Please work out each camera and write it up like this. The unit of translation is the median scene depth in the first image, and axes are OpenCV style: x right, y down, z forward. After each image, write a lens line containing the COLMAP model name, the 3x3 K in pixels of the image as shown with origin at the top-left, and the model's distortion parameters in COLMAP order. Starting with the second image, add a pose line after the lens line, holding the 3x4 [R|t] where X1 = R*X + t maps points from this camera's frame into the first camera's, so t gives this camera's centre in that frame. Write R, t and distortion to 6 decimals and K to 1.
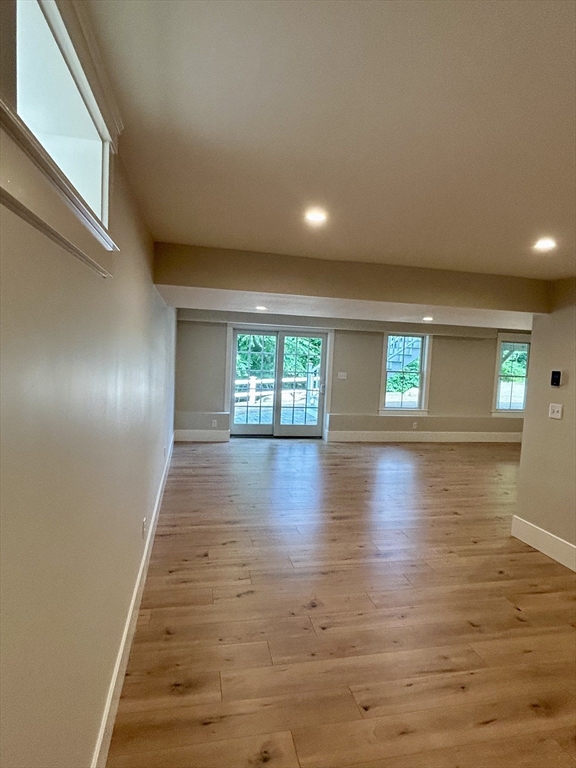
lens RADIAL K [[432.7, 0, 287.6], [0, 432.7, 383.0], [0, 0, 1]] dist [0.000438, -0.001145]
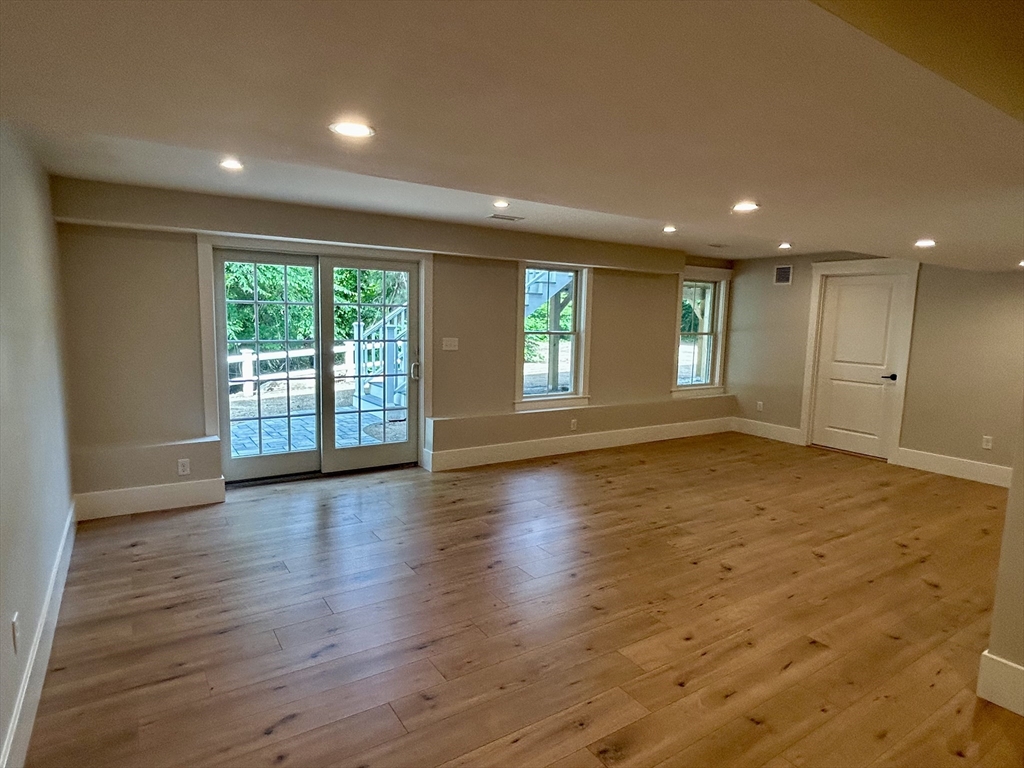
lens RADIAL K [[576.9, 0, 510.8], [0, 576.9, 389.4], [0, 0, 1]] dist [0.000438, -0.001145]
pose [[0.931783, -0.069161, 0.356367, -0.059139], [0.043413, 0.995868, 0.079759, -0.014847], [-0.360411, -0.058847, 0.930935, 0.318135]]
